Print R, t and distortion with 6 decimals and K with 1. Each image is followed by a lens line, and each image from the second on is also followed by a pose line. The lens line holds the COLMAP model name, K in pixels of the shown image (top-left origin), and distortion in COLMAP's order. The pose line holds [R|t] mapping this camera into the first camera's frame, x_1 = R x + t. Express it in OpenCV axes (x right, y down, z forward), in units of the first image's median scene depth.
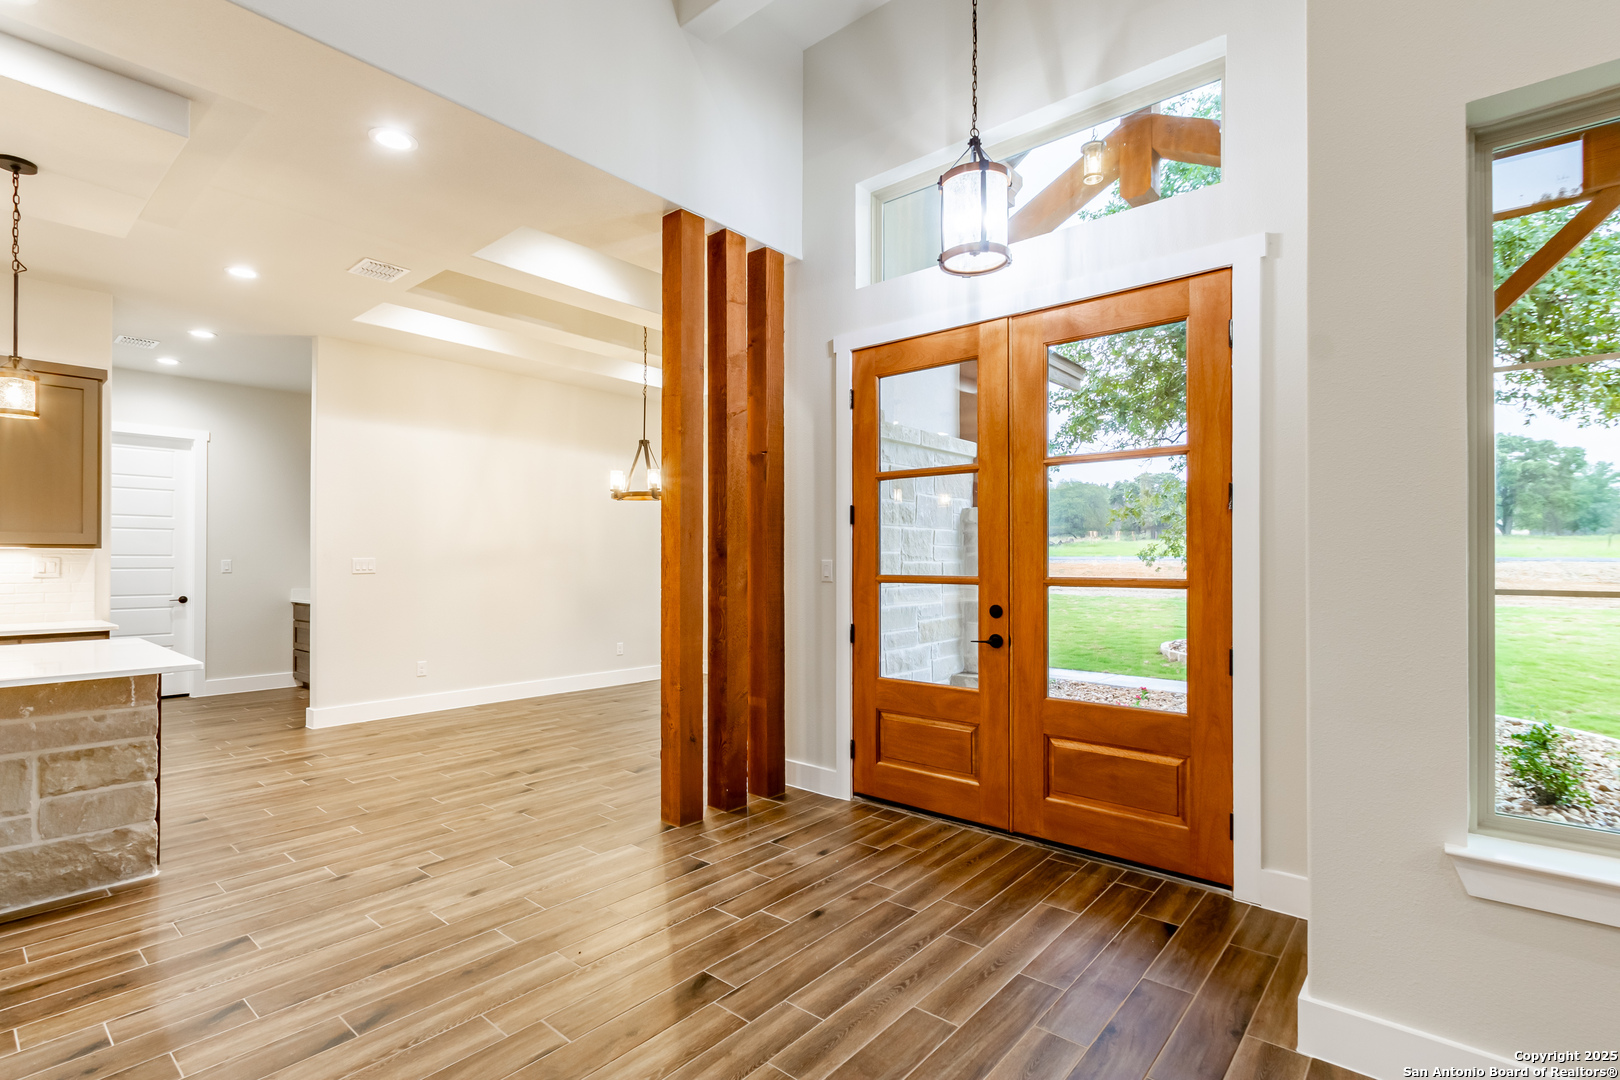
lens RADIAL K [[777.8, 0, 661.7], [0, 777.8, 551.3], [0, 0, 1]] dist [-0.001113, -0.001340]
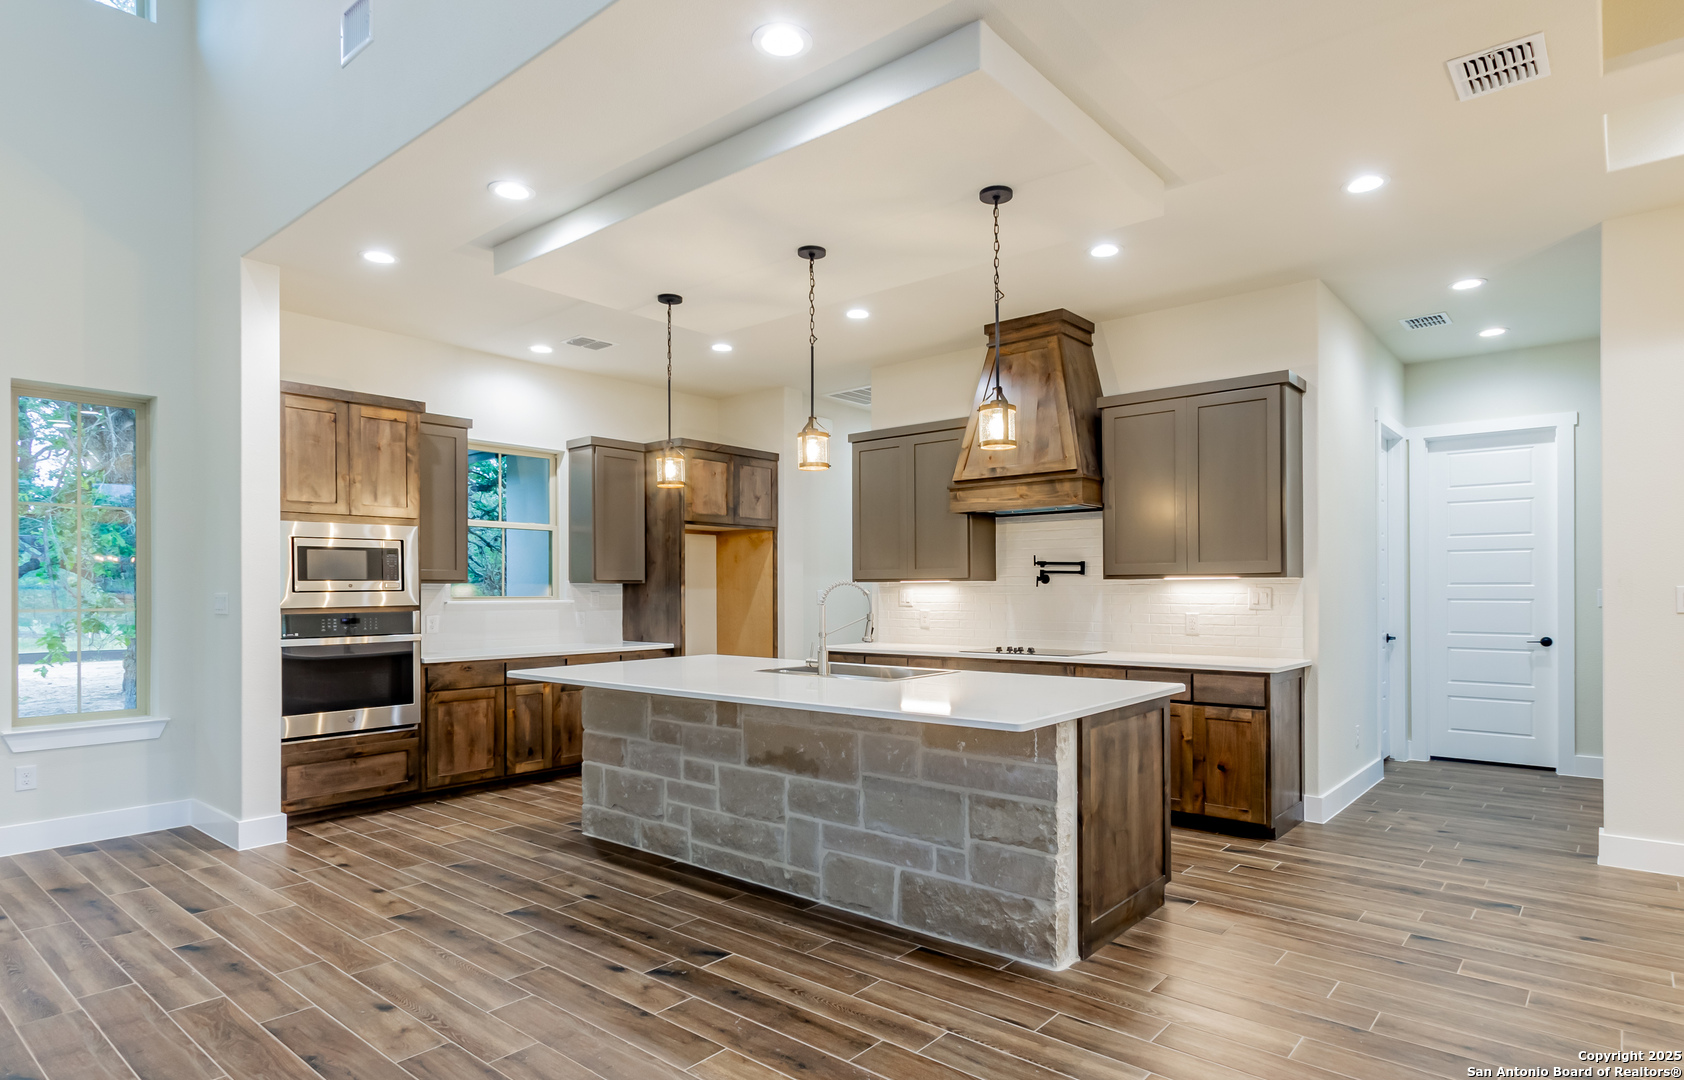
lens RADIAL K [[869.8, 0, 986.8], [0, 869.8, 586.4], [0, 0, 1]] dist [0.004047, -0.002771]
pose [[0.189036, -0.004348, -0.981960, 0.217001], [0.015556, 0.999878, -0.001432, 0.003631], [0.981847, -0.015005, 0.189081, 0.641137]]
